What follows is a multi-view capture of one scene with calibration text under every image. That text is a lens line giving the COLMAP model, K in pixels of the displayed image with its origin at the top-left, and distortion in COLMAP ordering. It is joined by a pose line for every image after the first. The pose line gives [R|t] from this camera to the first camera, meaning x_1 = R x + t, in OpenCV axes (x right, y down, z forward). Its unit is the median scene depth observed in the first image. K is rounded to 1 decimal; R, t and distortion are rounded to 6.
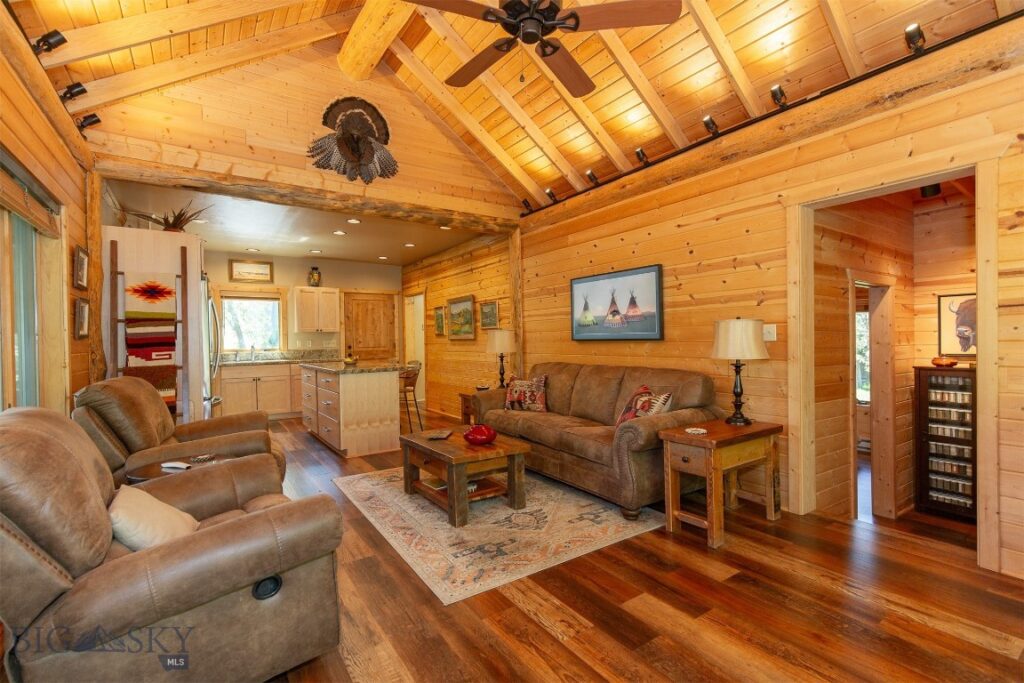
lens RADIAL K [[459.9, 0, 516.9], [0, 459.9, 342.7], [0, 0, 1]] dist [0.008475, -0.001857]
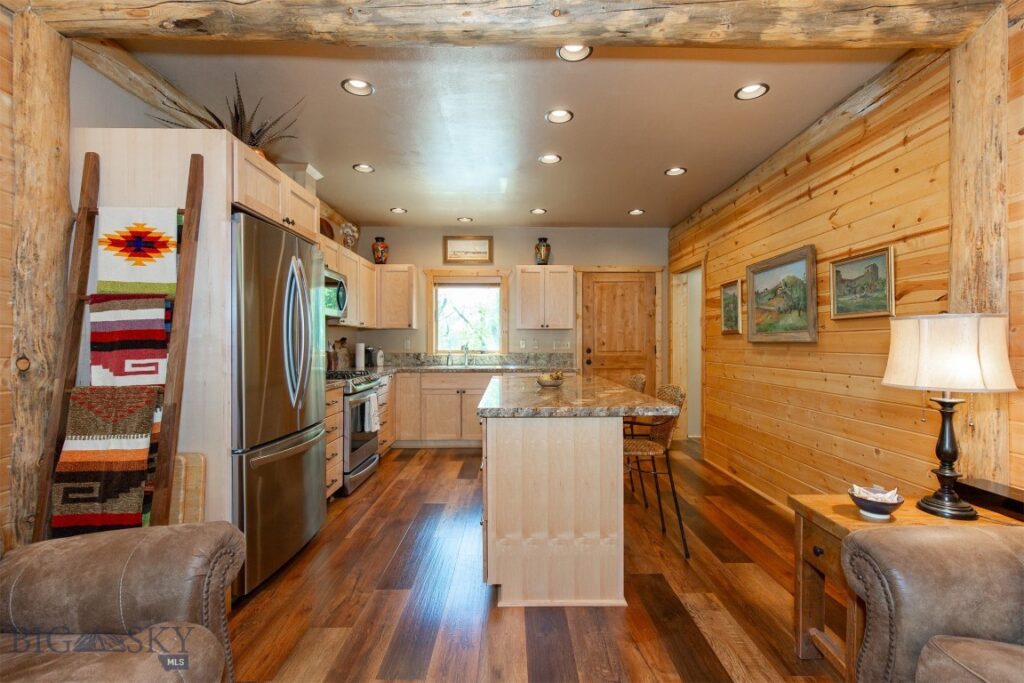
lens RADIAL K [[459.9, 0, 516.9], [0, 459.9, 342.7], [0, 0, 1]] dist [0.008475, -0.001857]
pose [[0.825136, 0.017599, -0.564660, -0.069811], [-0.018131, 0.999825, 0.004667, -0.004076], [0.564643, 0.006387, 0.825311, 0.417207]]
